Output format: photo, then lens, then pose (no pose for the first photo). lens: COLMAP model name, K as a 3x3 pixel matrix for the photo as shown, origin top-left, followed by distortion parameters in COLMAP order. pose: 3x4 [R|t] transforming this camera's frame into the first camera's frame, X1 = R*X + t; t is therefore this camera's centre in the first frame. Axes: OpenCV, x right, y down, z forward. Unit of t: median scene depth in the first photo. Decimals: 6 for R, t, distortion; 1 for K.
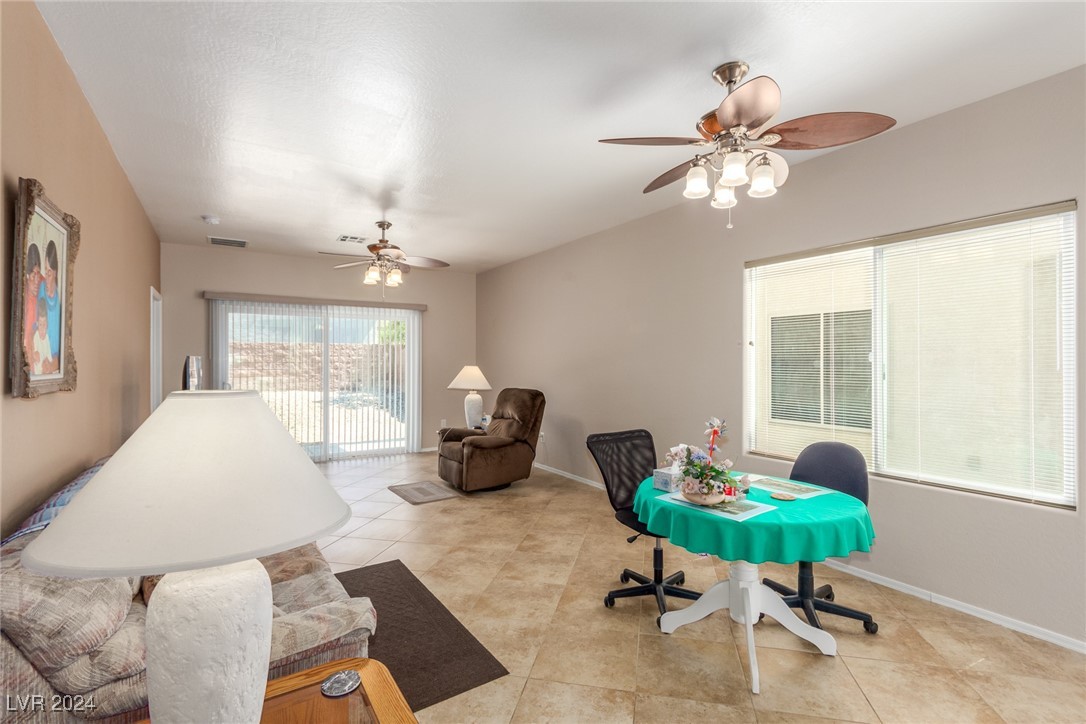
lens RADIAL K [[503.5, 0, 547.6], [0, 503.5, 360.6], [0, 0, 1]] dist [0.004010, 0.000018]
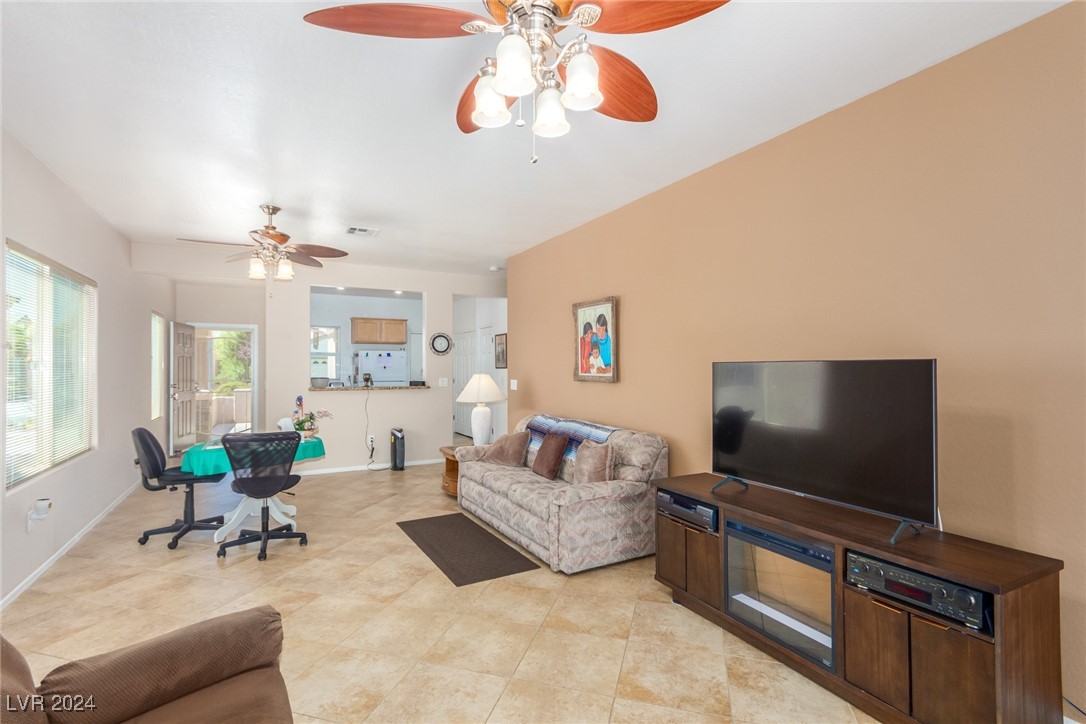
lens RADIAL K [[502.0, 0, 540.1], [0, 502.0, 365.8], [0, 0, 1]] dist [0.001201, 0.000042]
pose [[-0.997119, 0.002091, 0.075819, -0.477237], [0.001892, 0.999995, -0.002693, -0.001010], [-0.075825, -0.002542, -0.997118, 1.757865]]
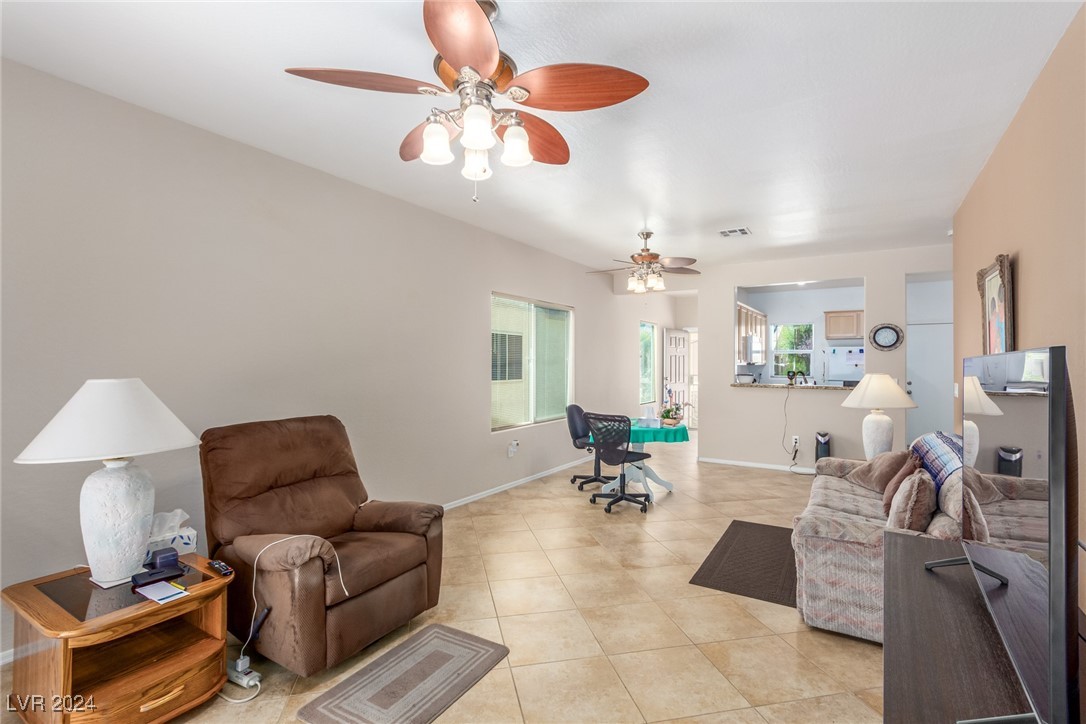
lens RADIAL K [[503.5, 0, 547.6], [0, 503.5, 360.6], [0, 0, 1]] dist [0.004010, 0.000018]
pose [[-0.424922, 0.004064, 0.905221, -0.940745], [-0.005564, 0.999959, -0.007101, 0.000819], [-0.905213, -0.008054, -0.424882, 1.505277]]
